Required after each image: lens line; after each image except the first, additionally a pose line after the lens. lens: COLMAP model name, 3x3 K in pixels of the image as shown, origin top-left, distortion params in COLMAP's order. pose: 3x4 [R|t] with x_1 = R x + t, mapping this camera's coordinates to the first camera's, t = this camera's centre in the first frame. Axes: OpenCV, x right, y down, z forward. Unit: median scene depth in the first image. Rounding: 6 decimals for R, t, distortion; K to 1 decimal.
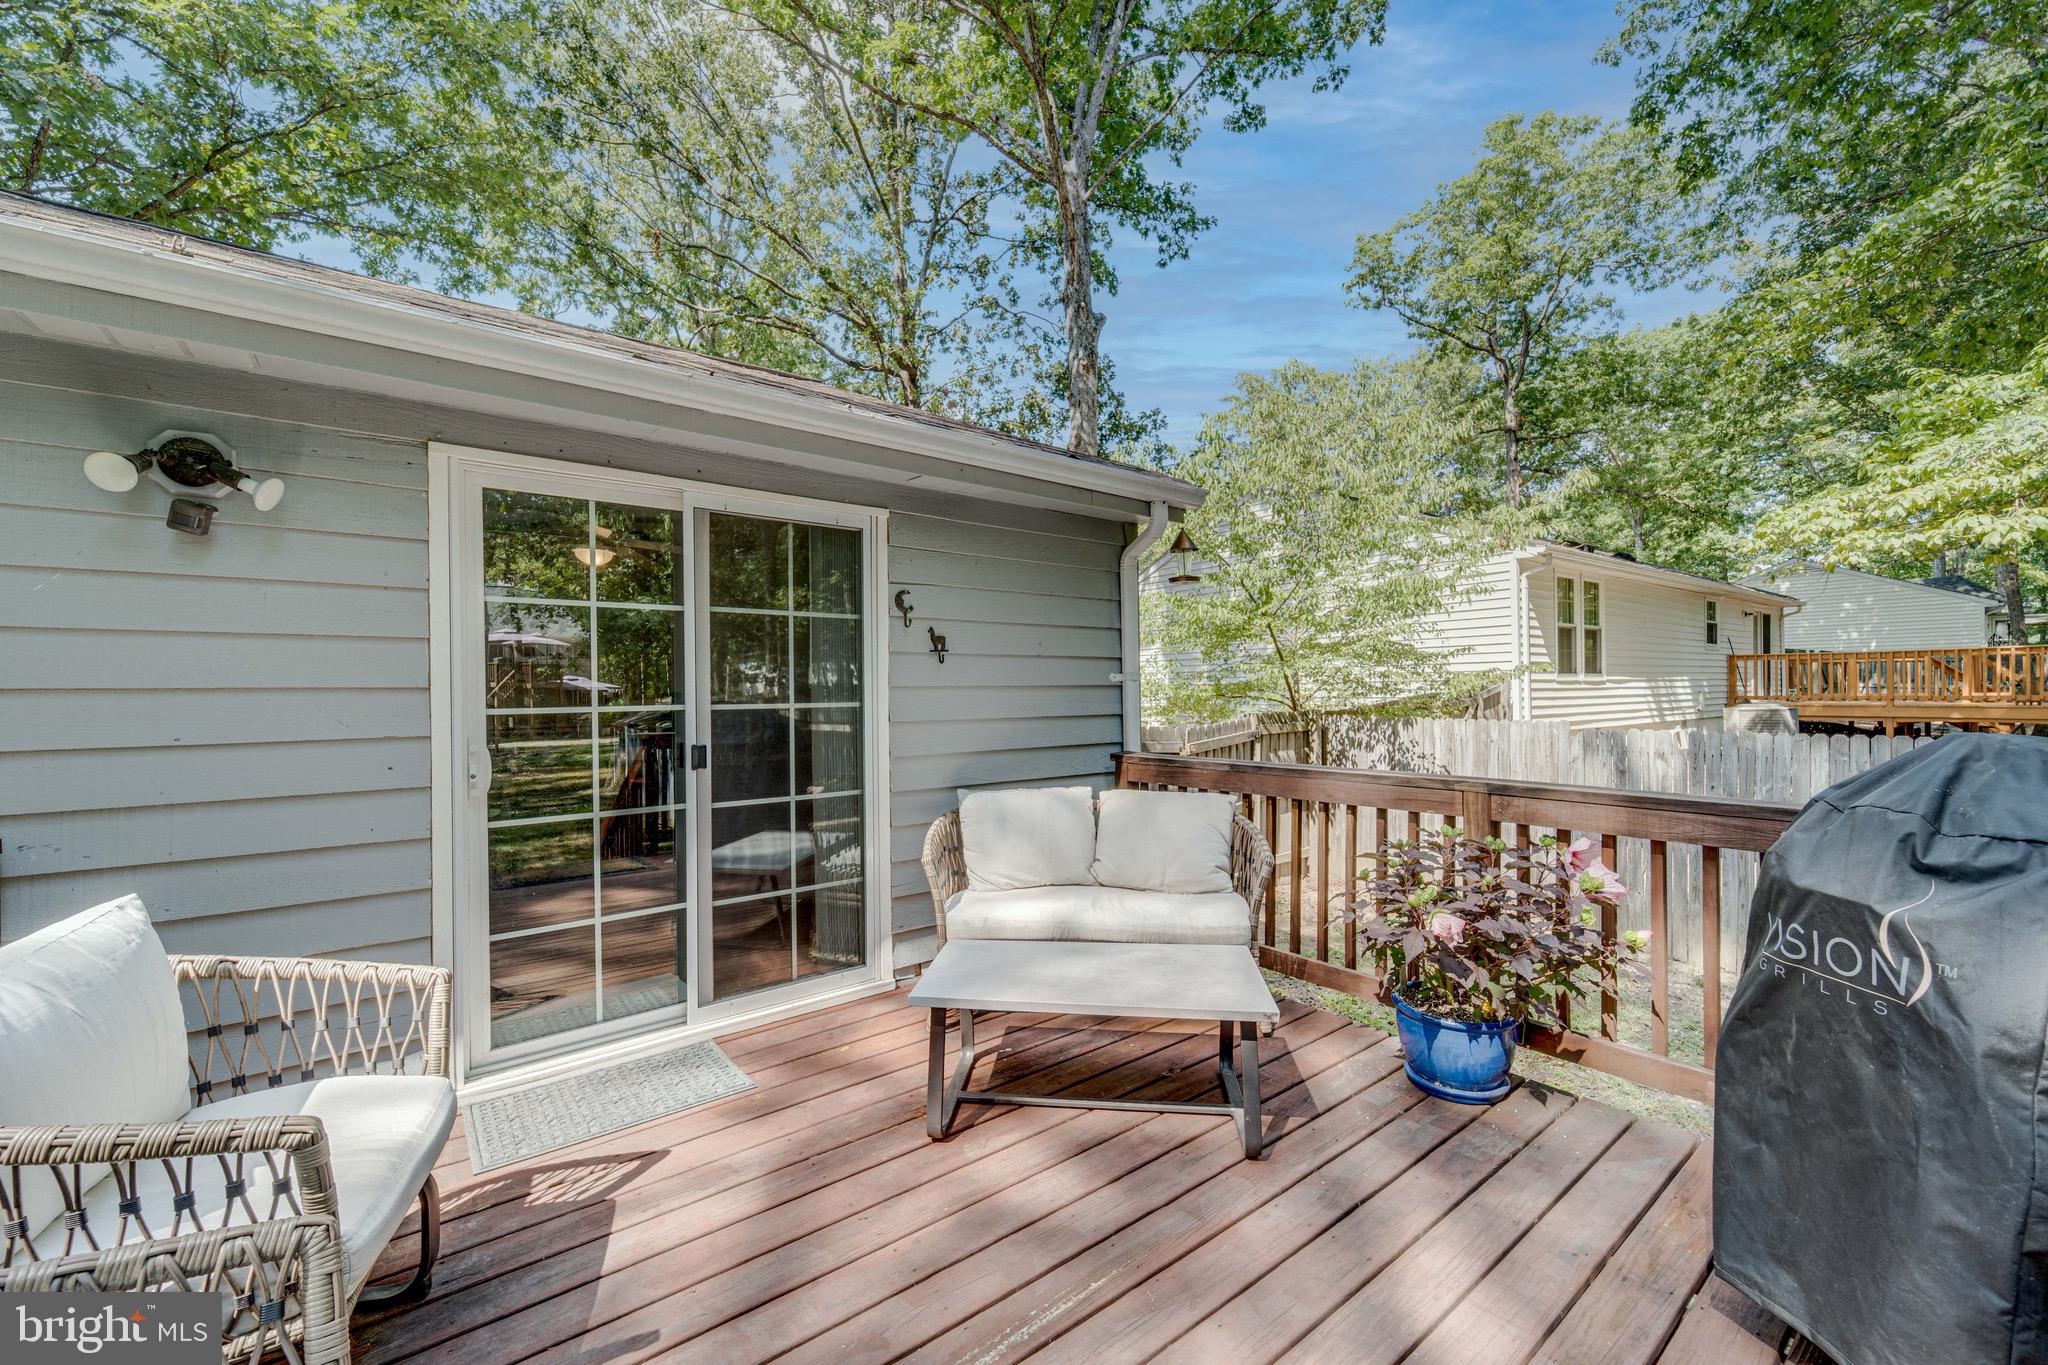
lens RADIAL K [[814.1, 0, 1018.1], [0, 814.1, 690.0], [0, 0, 1]] dist [0.003636, -0.002334]
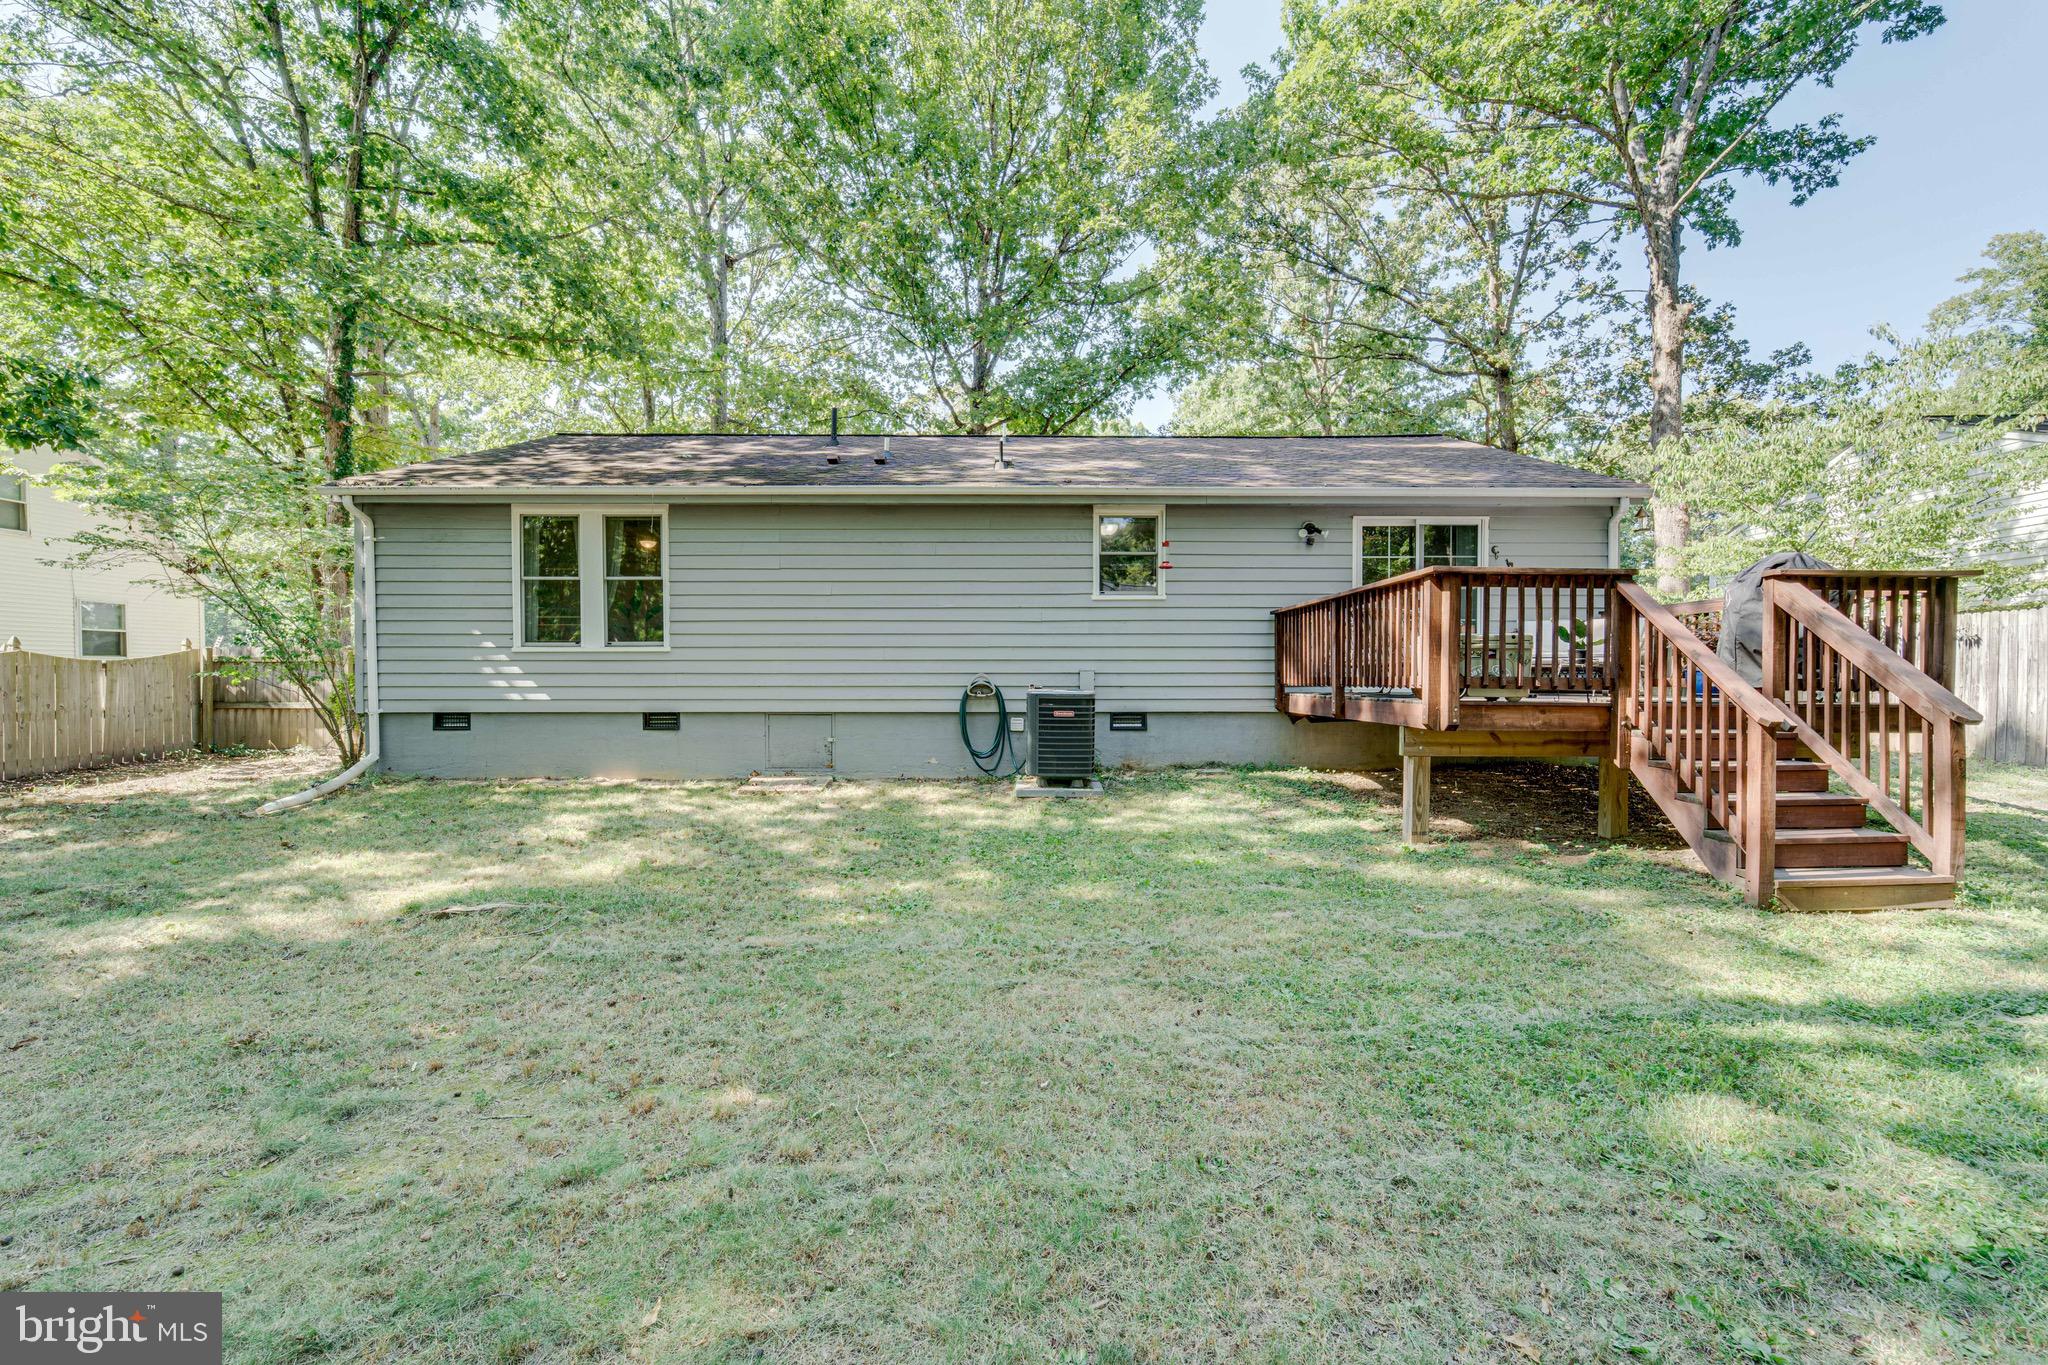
lens RADIAL K [[814.1, 0, 1020.7], [0, 814.1, 683.7], [0, 0, 1]] dist [0.003636, -0.002334]
pose [[0.788091, 0.015679, -0.615359, 0.050903], [-0.006618, 0.999834, 0.017000, 0.052892], [0.615523, -0.009325, 0.788064, -0.369536]]
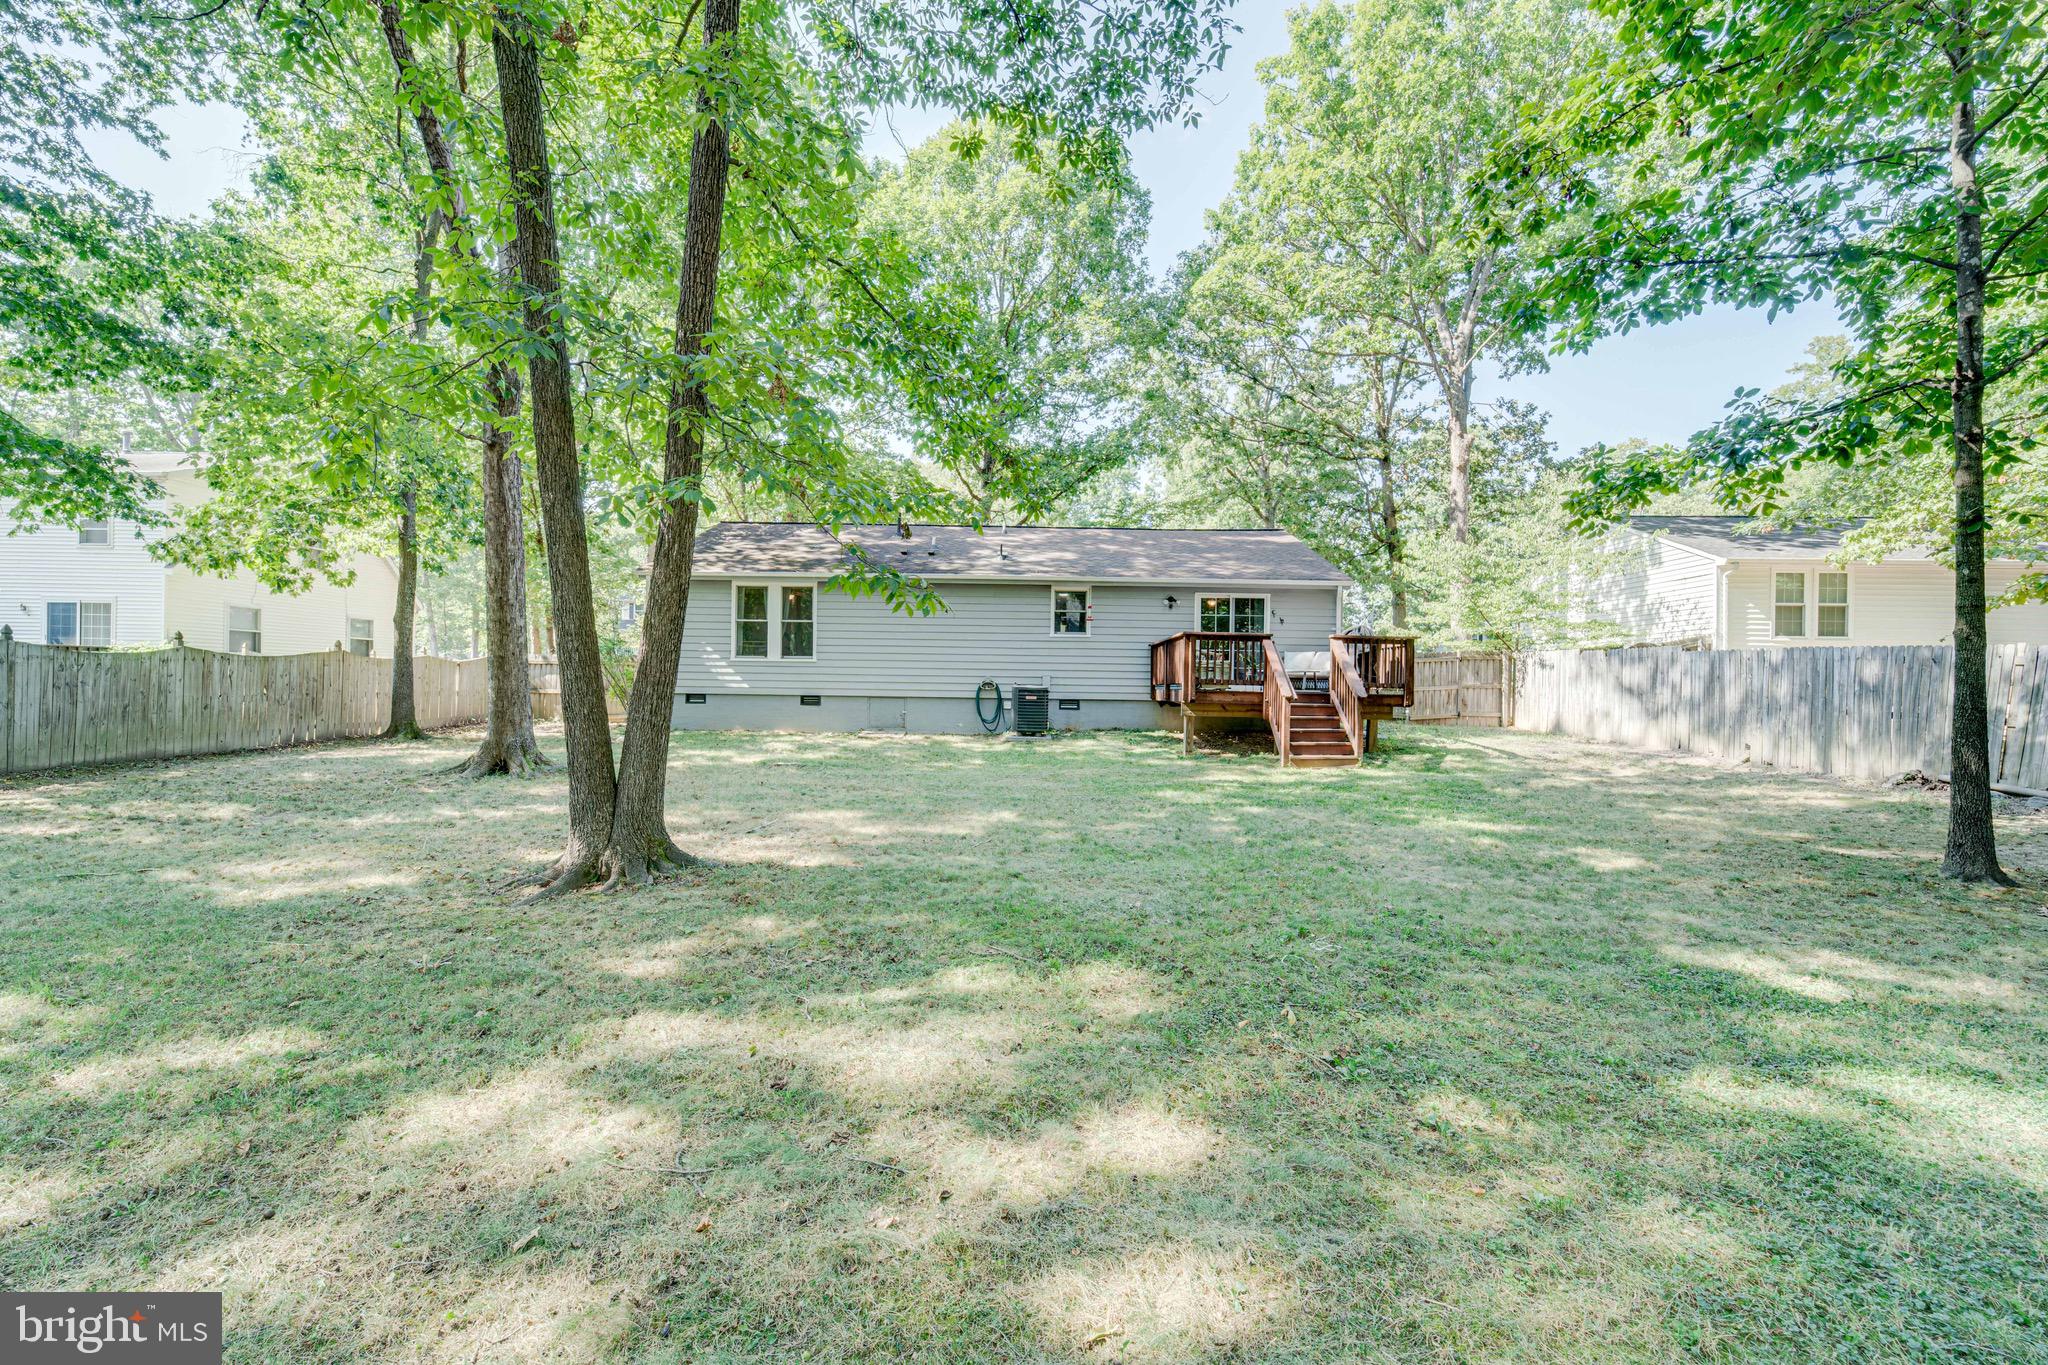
lens RADIAL K [[814.1, 0, 1022.3], [0, 814.1, 679.1], [0, 0, 1]] dist [0.003636, -0.002334]
pose [[0.786700, 0.016789, -0.617108, 0.298156], [-0.021675, 0.999765, -0.000431, 0.057426], [0.616955, 0.013715, 0.786879, -0.661881]]
